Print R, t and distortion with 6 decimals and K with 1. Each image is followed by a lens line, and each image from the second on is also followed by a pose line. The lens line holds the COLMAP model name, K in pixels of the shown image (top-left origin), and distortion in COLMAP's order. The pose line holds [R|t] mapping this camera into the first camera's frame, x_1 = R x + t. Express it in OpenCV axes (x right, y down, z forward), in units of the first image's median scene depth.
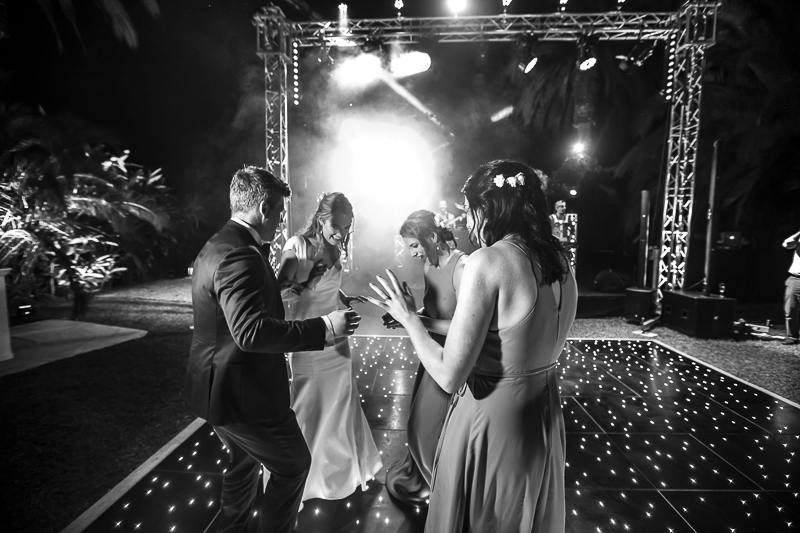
lens RADIAL K [[364.8, 0, 386.9], [0, 364.8, 269.5], [0, 0, 1]] dist [-0.021669, 0.019433]
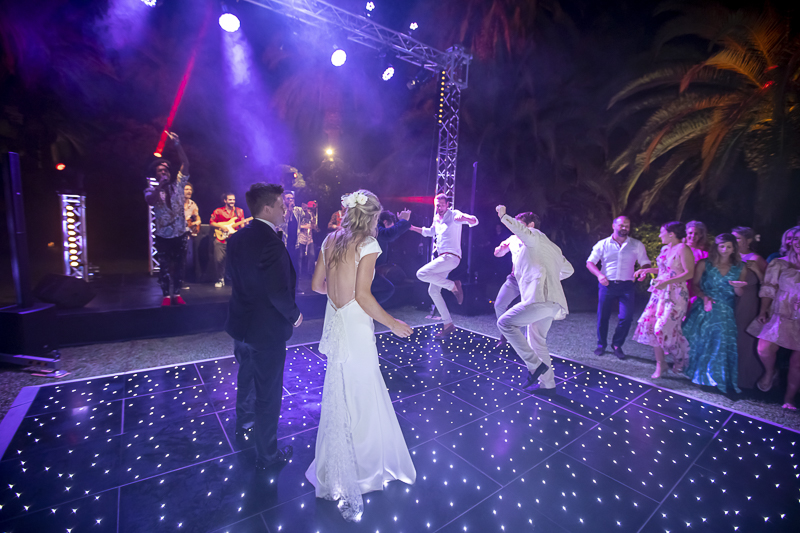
lens RADIAL K [[364.8, 0, 386.9], [0, 364.8, 269.5], [0, 0, 1]] dist [-0.021669, 0.019433]
pose [[0.792819, -0.051366, 0.607289, -0.123040], [0.042833, 0.998674, 0.028551, -0.019229], [-0.607951, 0.003376, 0.793968, 0.134422]]
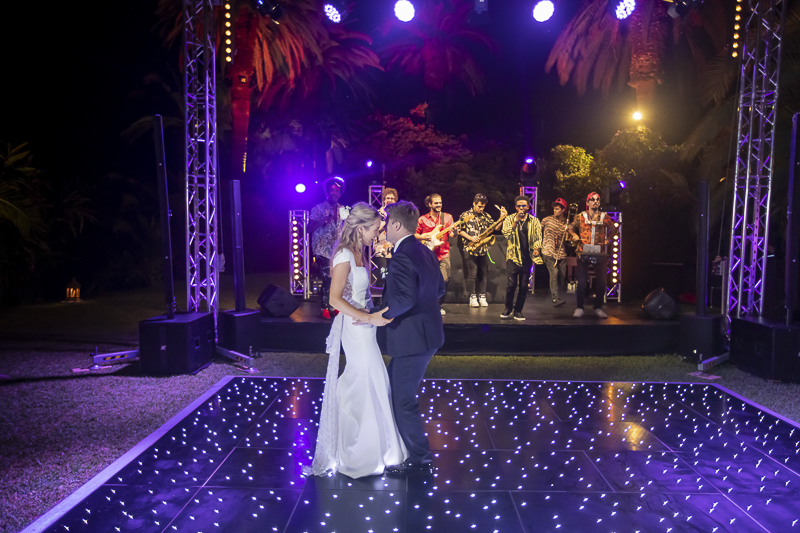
lens RADIAL K [[535.0, 0, 375.1], [0, 535.0, 266.8], [0, 0, 1]] dist [0.033040, 0.002401]
pose [[0.999777, 0.000116, 0.021100, 0.022022], [0.000856, 0.998940, -0.046033, 0.006564], [-0.021083, 0.046041, 0.998717, -0.068290]]
